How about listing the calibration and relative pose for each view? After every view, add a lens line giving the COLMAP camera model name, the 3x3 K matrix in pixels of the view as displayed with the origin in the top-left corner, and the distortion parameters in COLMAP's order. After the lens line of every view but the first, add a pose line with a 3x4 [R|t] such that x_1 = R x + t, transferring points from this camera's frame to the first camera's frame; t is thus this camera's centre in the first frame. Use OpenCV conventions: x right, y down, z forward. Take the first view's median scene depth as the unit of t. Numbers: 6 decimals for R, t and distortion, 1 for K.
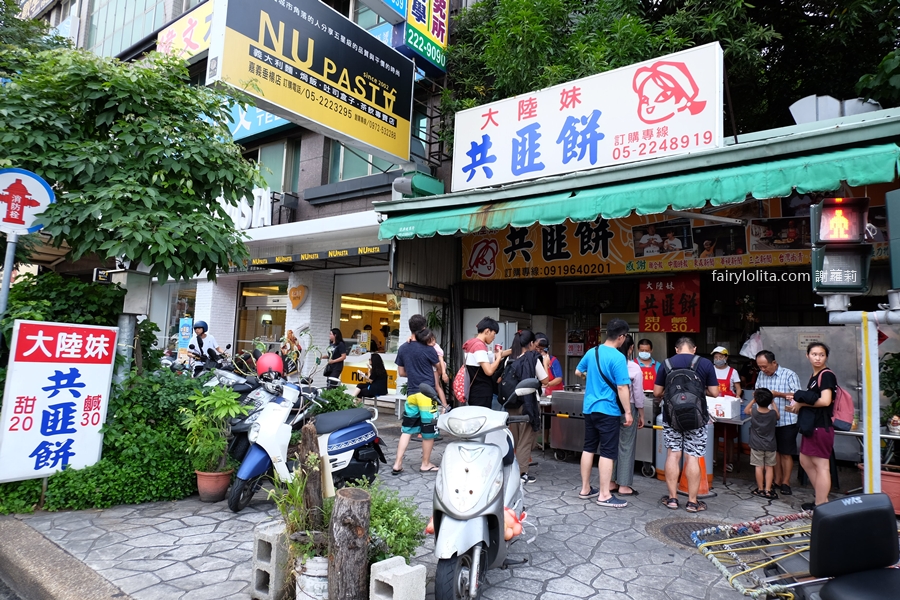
lens RADIAL K [[592.5, 0, 448.0], [0, 592.5, 298.7], [0, 0, 1]] dist [0.010633, 0.004478]
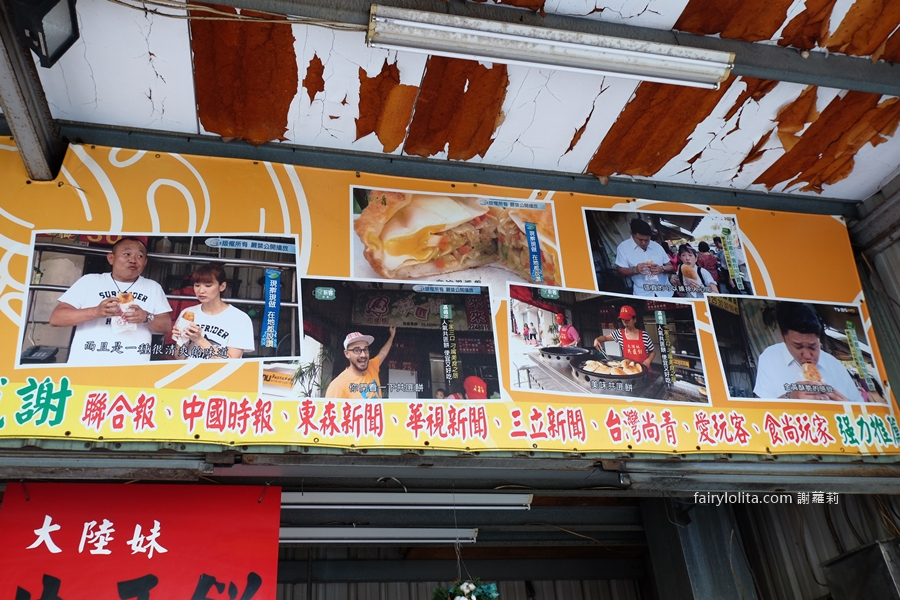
lens RADIAL K [[777.7, 0, 446.9], [0, 777.7, 302.3], [0, 0, 1]] dist [0.006284, -0.011481]
pose [[0.635218, 0.348517, 0.689227, 0.219889], [0.028682, 0.881136, -0.471993, 0.040648], [-0.771800, 0.319587, 0.549717, 0.741607]]
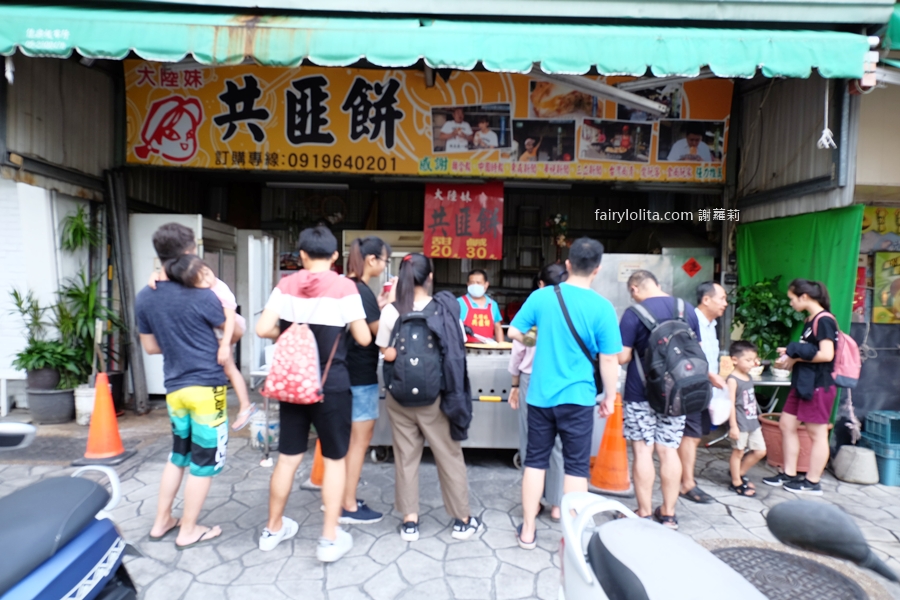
lens RADIAL K [[607.8, 0, 449.1], [0, 607.8, 297.4], [0, 0, 1]] dist [-0.007085, -0.005176]
pose [[0.780597, -0.030630, 0.624284, -0.128453], [-0.049545, 0.992623, 0.110653, 0.021357], [-0.623068, -0.117305, 0.773321, 0.410284]]
